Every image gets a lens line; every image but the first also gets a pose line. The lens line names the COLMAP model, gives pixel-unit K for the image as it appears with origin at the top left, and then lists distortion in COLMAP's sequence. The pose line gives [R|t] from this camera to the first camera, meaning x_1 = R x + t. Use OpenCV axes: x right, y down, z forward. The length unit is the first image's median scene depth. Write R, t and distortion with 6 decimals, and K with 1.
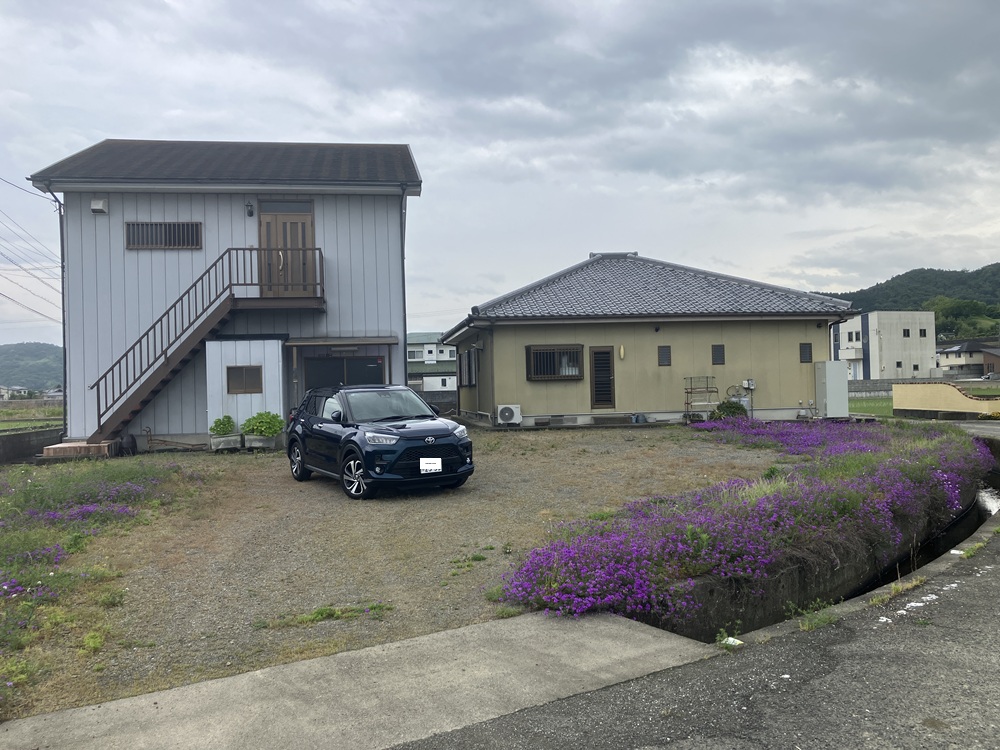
lens RADIAL K [[826.6, 0, 473.5], [0, 826.6, 379.0], [0, 0, 1]] dist [0.003206, -0.018091]
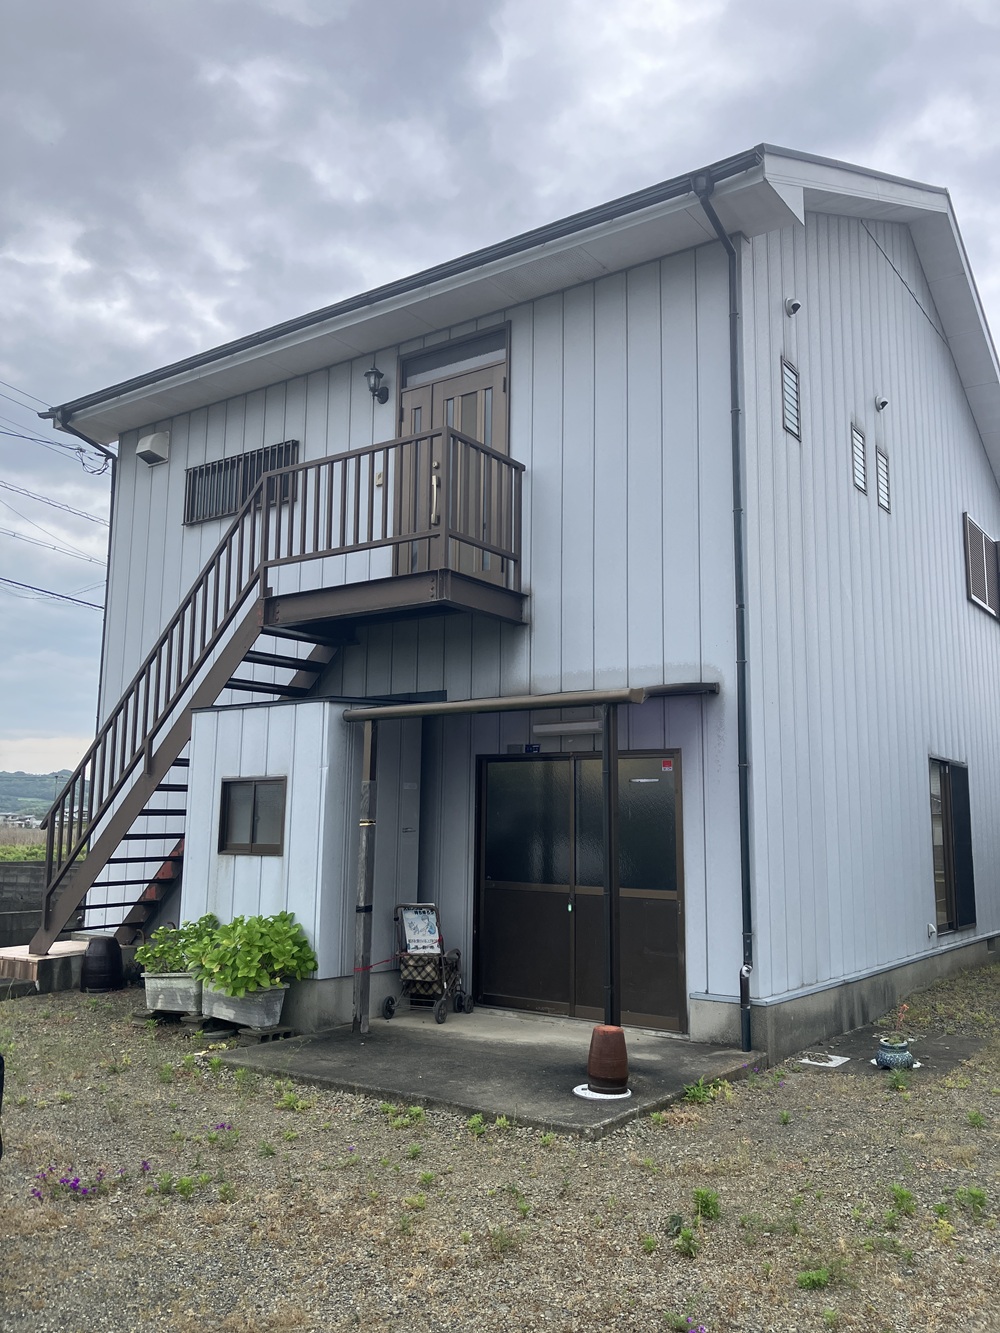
lens RADIAL K [[1147.0, 0, 496.3], [0, 1147.0, 631.5], [0, 0, 1]] dist [0.010085, 0.001125]
pose [[0.717151, -0.089740, -0.691116, 0.115038], [-0.021002, 0.988442, -0.150139, -0.004510], [0.696601, 0.122187, 0.706977, 0.541600]]
